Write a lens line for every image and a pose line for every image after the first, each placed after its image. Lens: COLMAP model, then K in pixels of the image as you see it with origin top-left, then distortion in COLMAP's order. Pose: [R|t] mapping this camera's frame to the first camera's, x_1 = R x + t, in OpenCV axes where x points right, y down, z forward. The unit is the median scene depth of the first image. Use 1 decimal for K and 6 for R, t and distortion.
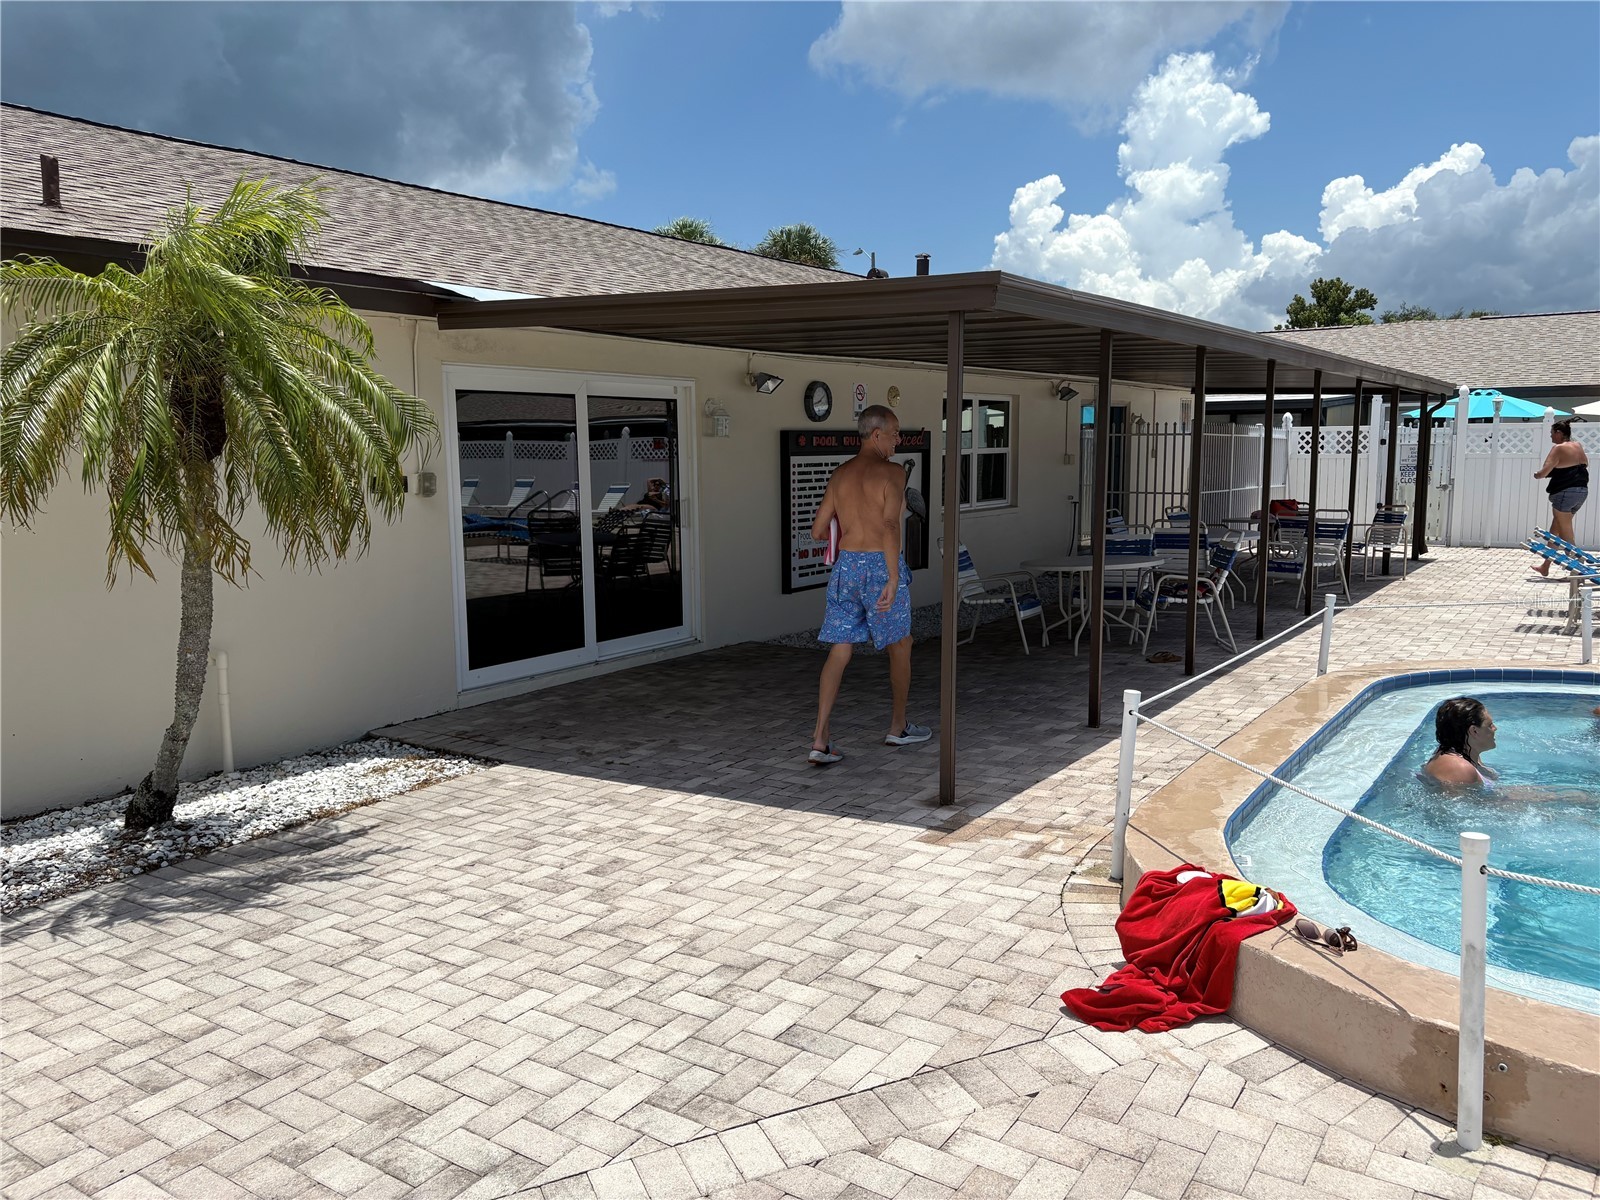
lens RADIAL K [[1214.2, 0, 811.7], [0, 1214.2, 596.7], [0, 0, 1]] dist [0.044809, -0.052000]
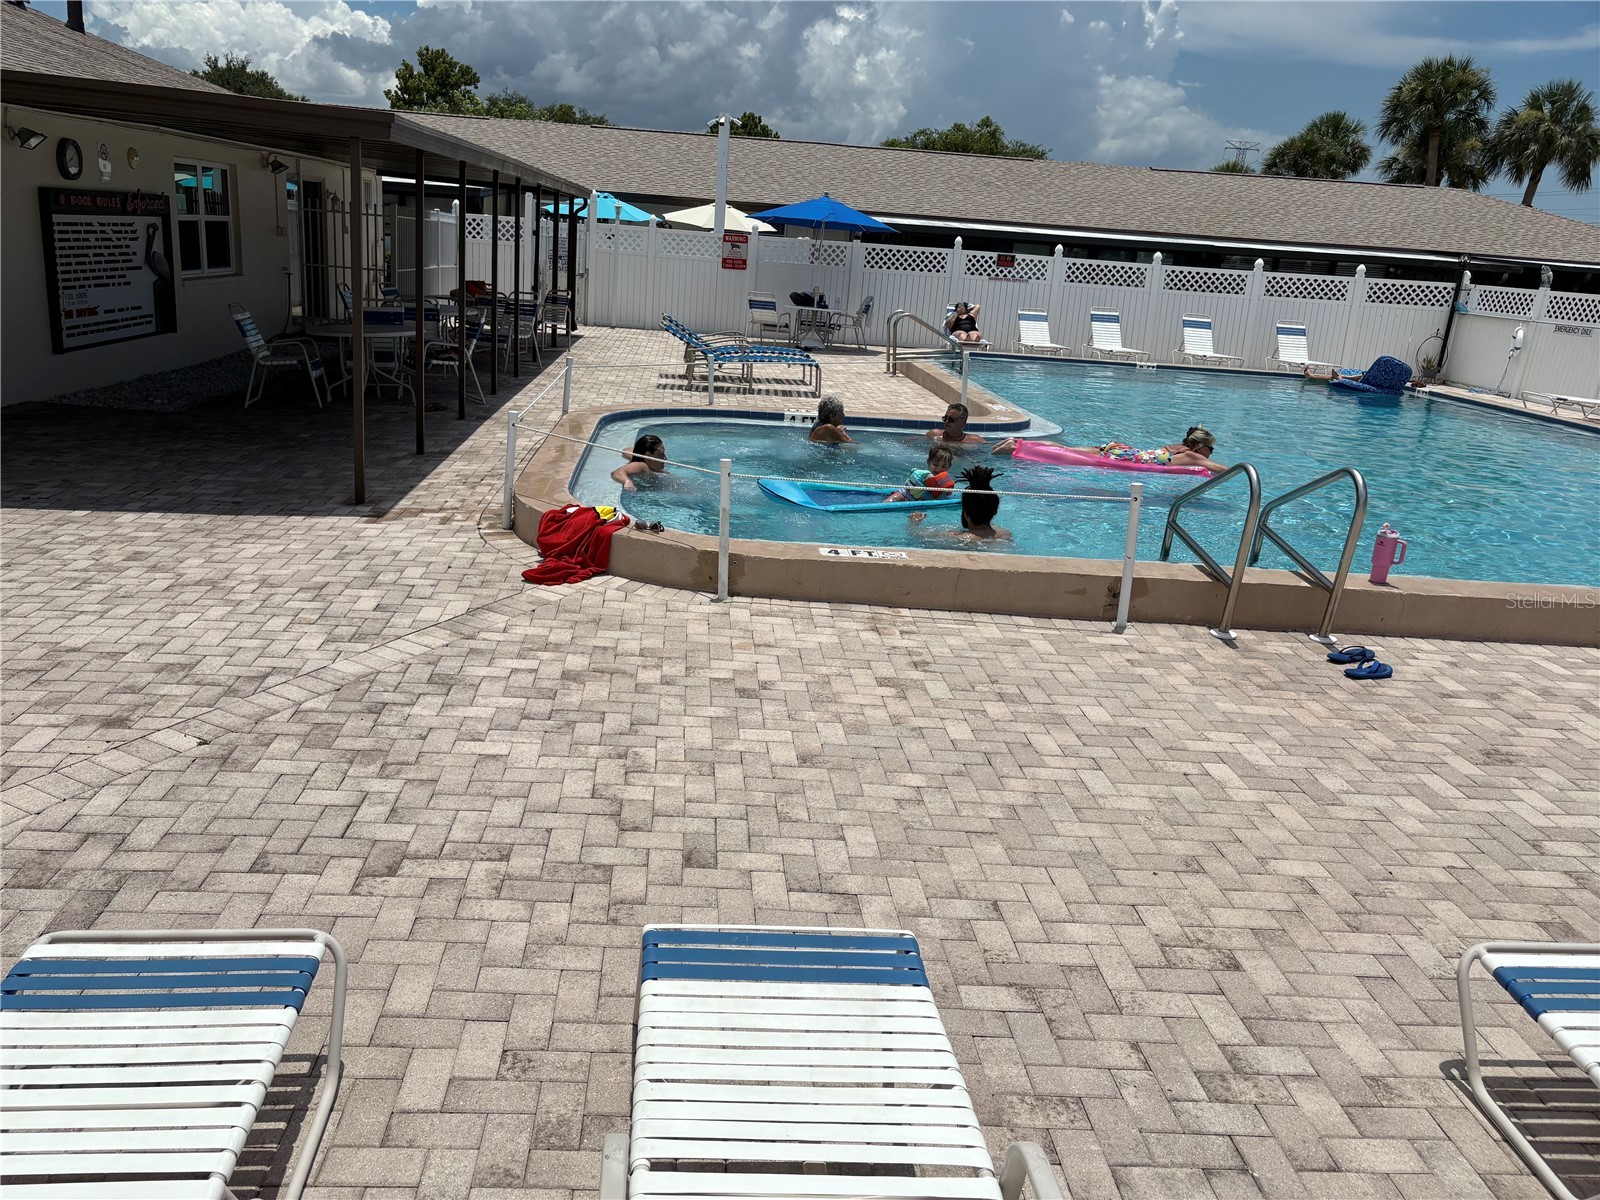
lens RADIAL K [[1214.2, 0, 749.0], [0, 1214.2, 619.2], [0, 0, 1]] dist [0.044809, -0.052000]
pose [[0.799166, -0.116828, 0.589647, -0.445520], [-0.002309, 0.980328, 0.197364, 0.027255], [-0.601105, -0.159088, 0.783175, -0.466379]]
